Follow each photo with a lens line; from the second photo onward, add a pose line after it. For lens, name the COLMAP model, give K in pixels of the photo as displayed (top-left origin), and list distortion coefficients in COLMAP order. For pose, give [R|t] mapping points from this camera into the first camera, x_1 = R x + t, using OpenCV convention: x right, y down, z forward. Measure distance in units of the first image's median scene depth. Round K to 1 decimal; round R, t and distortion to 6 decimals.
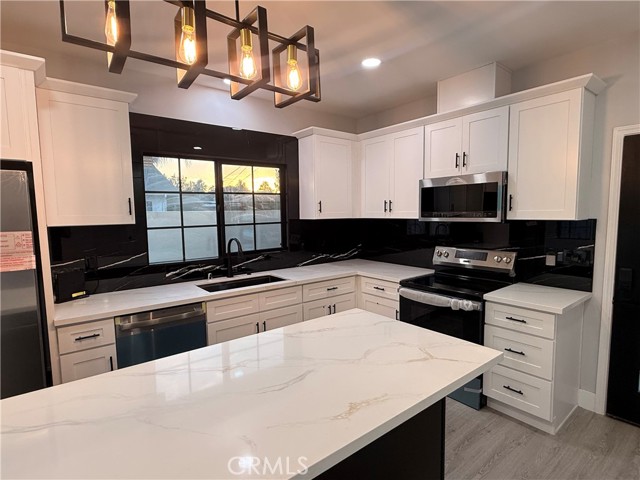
lens RADIAL K [[338.7, 0, 318.5], [0, 338.7, 240.4], [0, 0, 1]] dist [-0.002598, -0.000222]
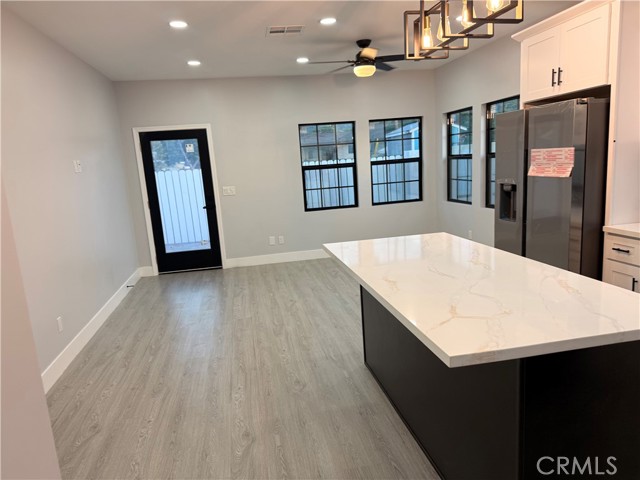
lens RADIAL K [[445.6, 0, 319.6], [0, 445.6, 244.0], [0, 0, 1]] dist [0.072597, -0.091778]
pose [[-0.457671, 0.206264, -0.864865, 0.682628], [0.000718, 0.972804, 0.231627, -0.041012], [0.889121, 0.105388, -0.445373, 0.568098]]
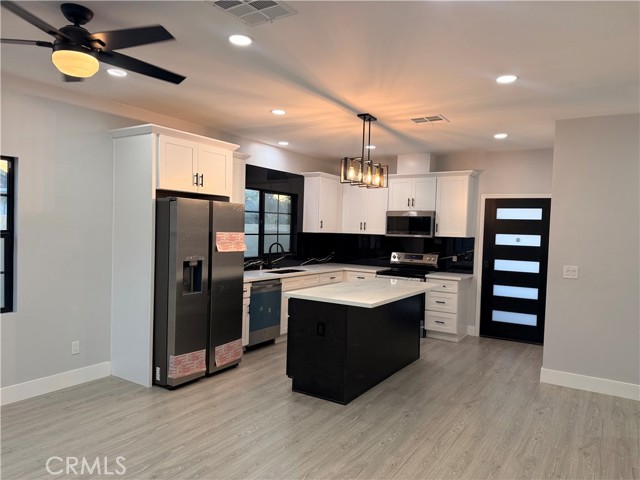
lens RADIAL K [[445.6, 0, 319.6], [0, 445.6, 241.0], [0, 0, 1]] dist [0.072597, -0.091778]
pose [[0.944184, 0.032135, 0.327846, -0.780388], [-0.014766, 0.998359, -0.055332, 0.100108], [-0.329086, 0.047403, 0.943109, -1.025788]]
